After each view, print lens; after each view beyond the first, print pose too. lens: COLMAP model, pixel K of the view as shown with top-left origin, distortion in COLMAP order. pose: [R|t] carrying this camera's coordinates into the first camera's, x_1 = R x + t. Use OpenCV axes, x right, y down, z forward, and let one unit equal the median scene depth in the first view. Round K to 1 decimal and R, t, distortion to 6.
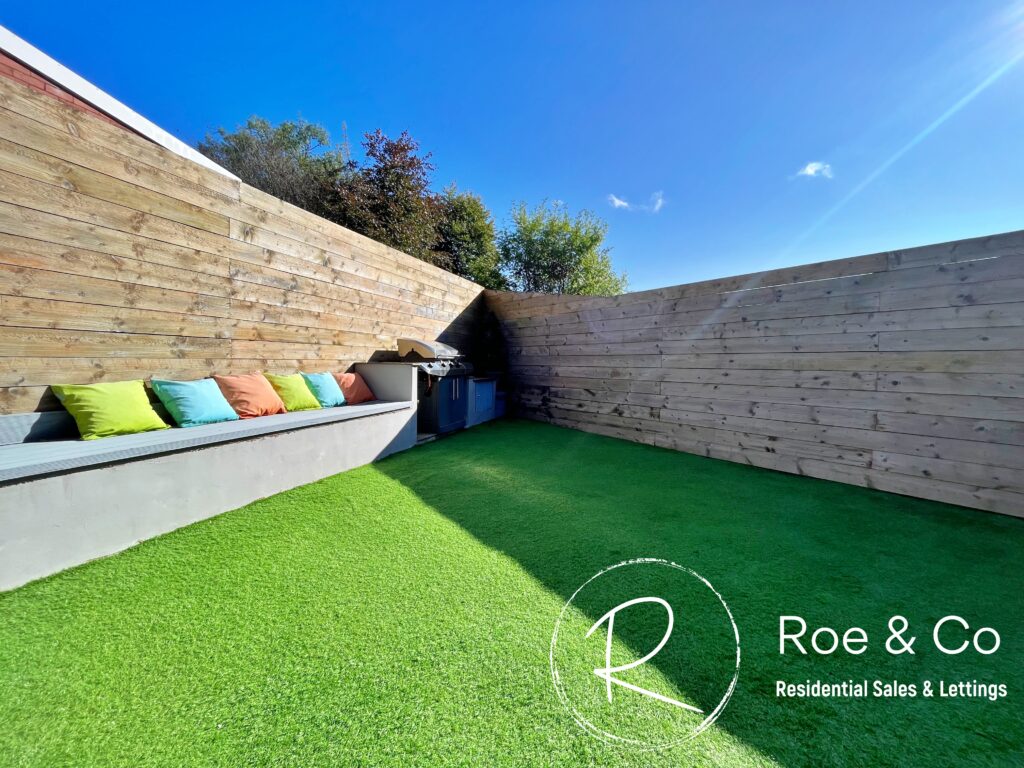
lens RADIAL K [[413.4, 0, 517.7], [0, 413.4, 382.3], [0, 0, 1]] dist [-0.001382, -0.000538]
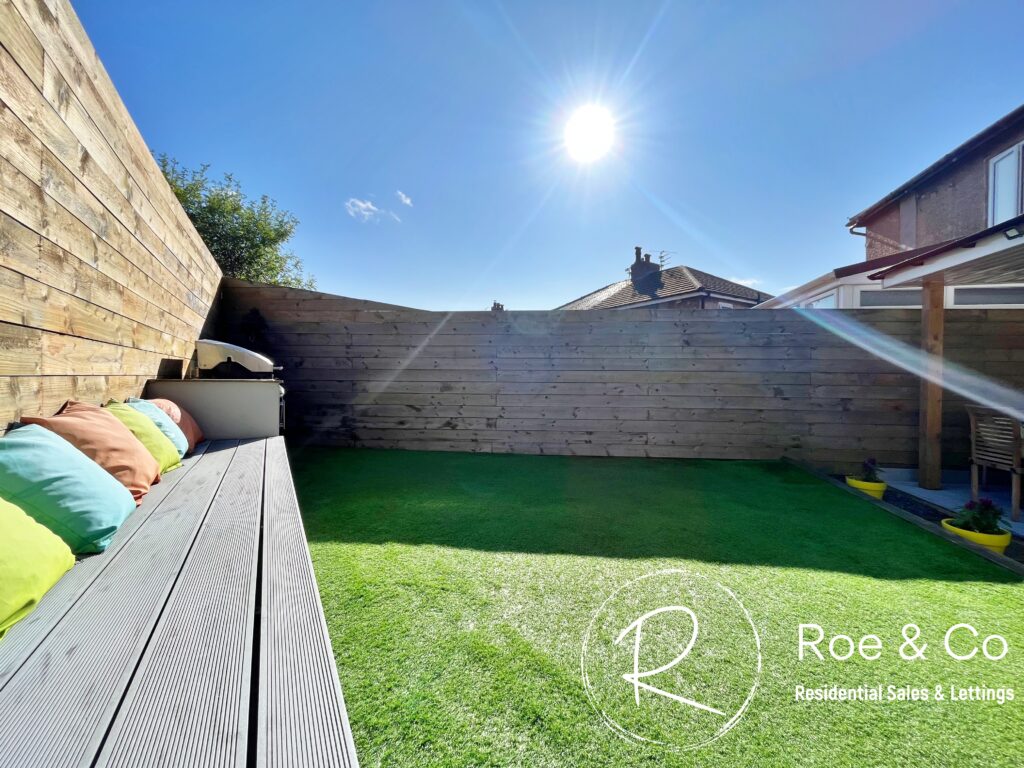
lens RADIAL K [[413.4, 0, 508.3], [0, 413.4, 378.3], [0, 0, 1]] dist [-0.001382, -0.000538]
pose [[0.656833, -0.005590, 0.754016, -0.538004], [0.033813, 0.999185, -0.022047, -0.021827], [-0.753278, 0.039976, 0.656486, 0.275036]]
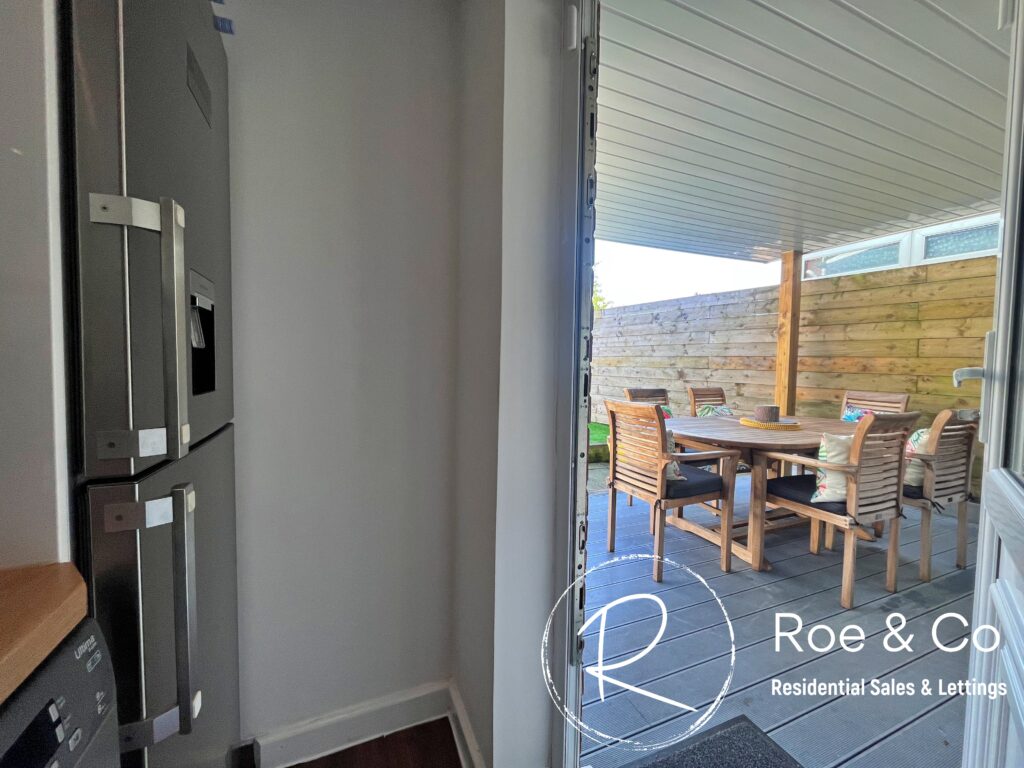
lens RADIAL K [[413.4, 0, 506.8], [0, 413.4, 380.2], [0, 0, 1]] dist [-0.001382, -0.000538]
pose [[0.997959, 0.003843, -0.063738, 0.421726], [-0.004007, 0.999989, -0.002447, 0.039902], [0.063728, 0.002697, 0.997964, -0.853962]]
